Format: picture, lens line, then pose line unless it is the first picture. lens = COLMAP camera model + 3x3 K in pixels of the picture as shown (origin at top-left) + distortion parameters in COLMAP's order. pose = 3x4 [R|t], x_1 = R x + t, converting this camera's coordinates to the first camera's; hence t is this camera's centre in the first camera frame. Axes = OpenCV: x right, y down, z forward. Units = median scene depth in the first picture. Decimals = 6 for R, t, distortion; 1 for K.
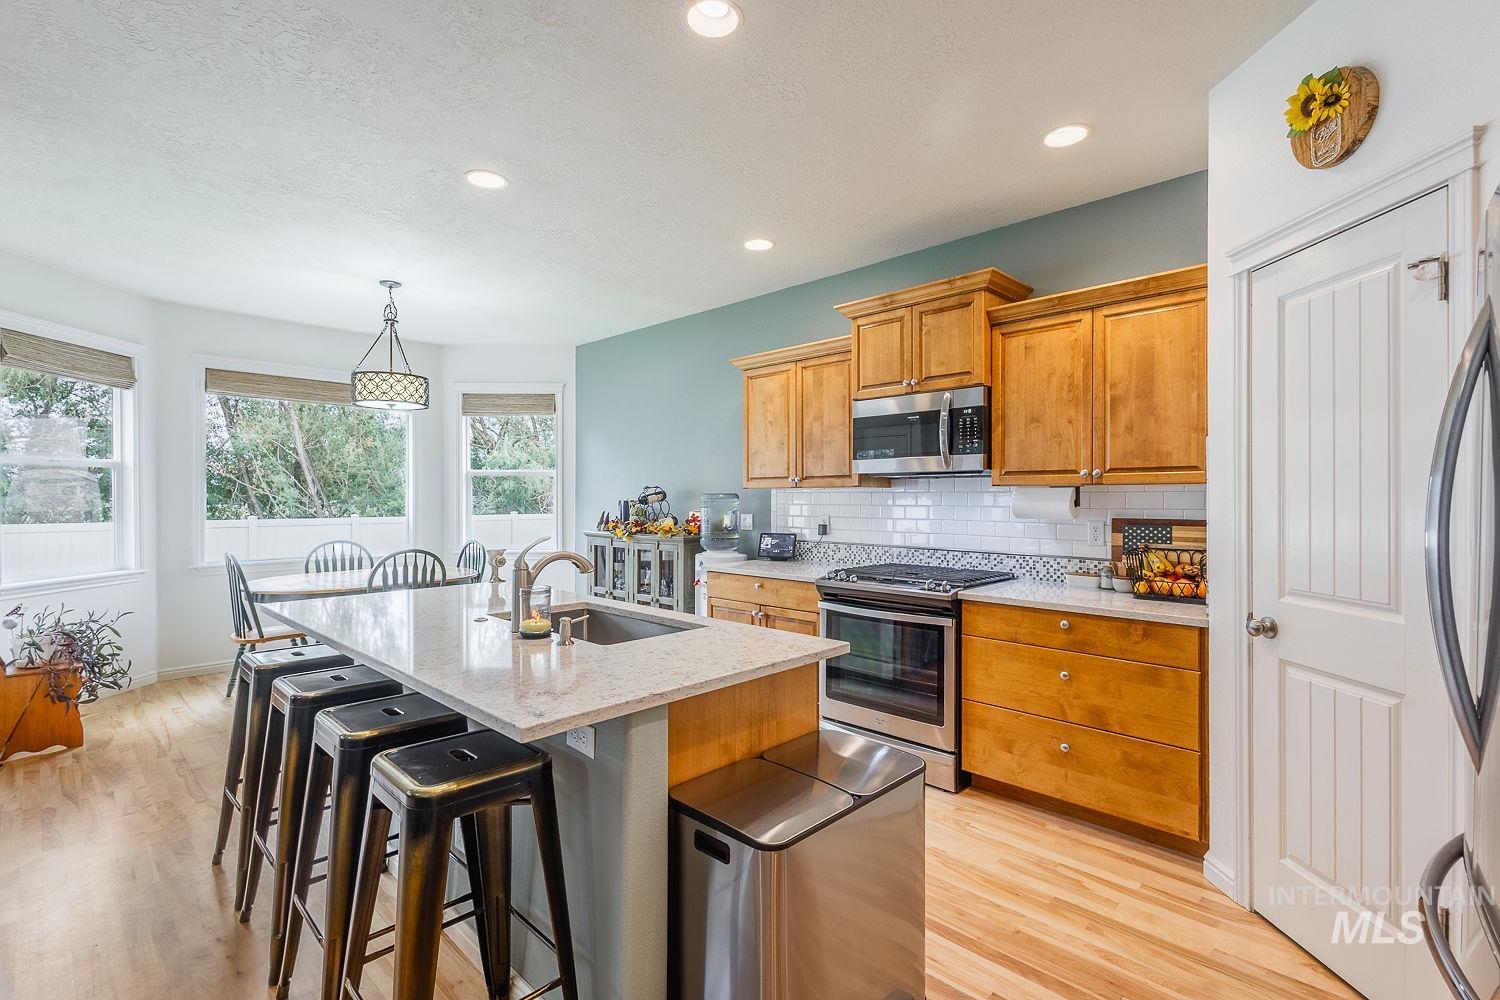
lens RADIAL K [[689.9, 0, 750.0], [0, 689.9, 500.0], [0, 0, 1]] dist [0.002814, 0.000012]
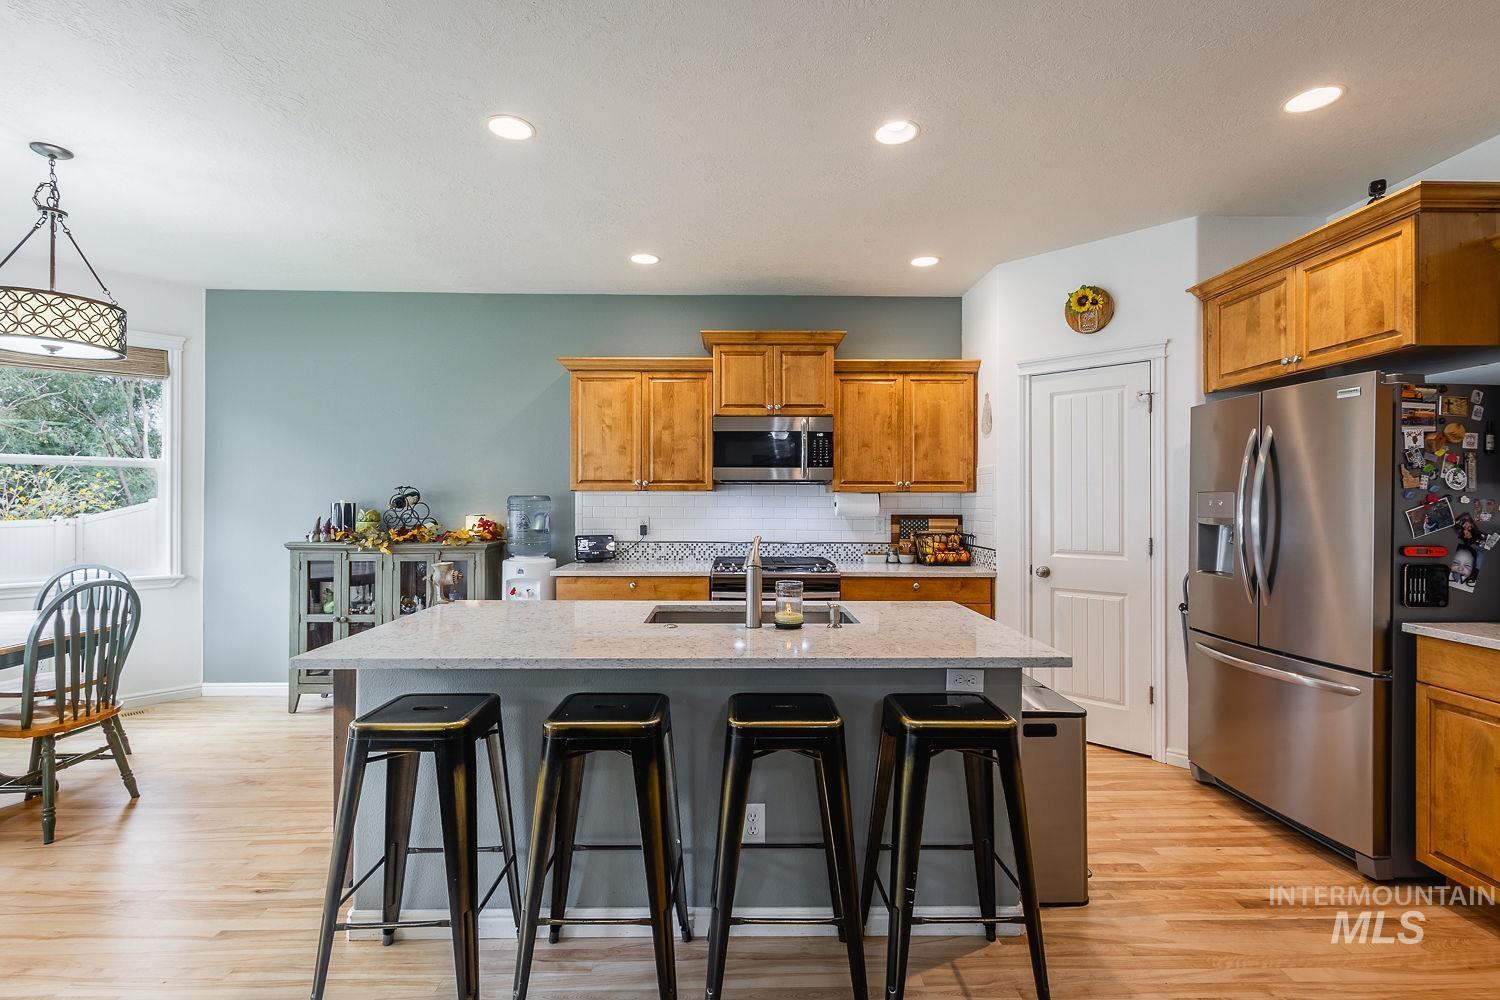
lens RADIAL K [[689.9, 0, 750.0], [0, 689.9, 500.0], [0, 0, 1]] dist [0.002814, 0.000012]
pose [[0.701524, 0.001834, 0.712644, -0.705624], [0.000163, 0.999996, -0.002733, -0.000816], [-0.712646, 0.002033, 0.701521, 0.171894]]
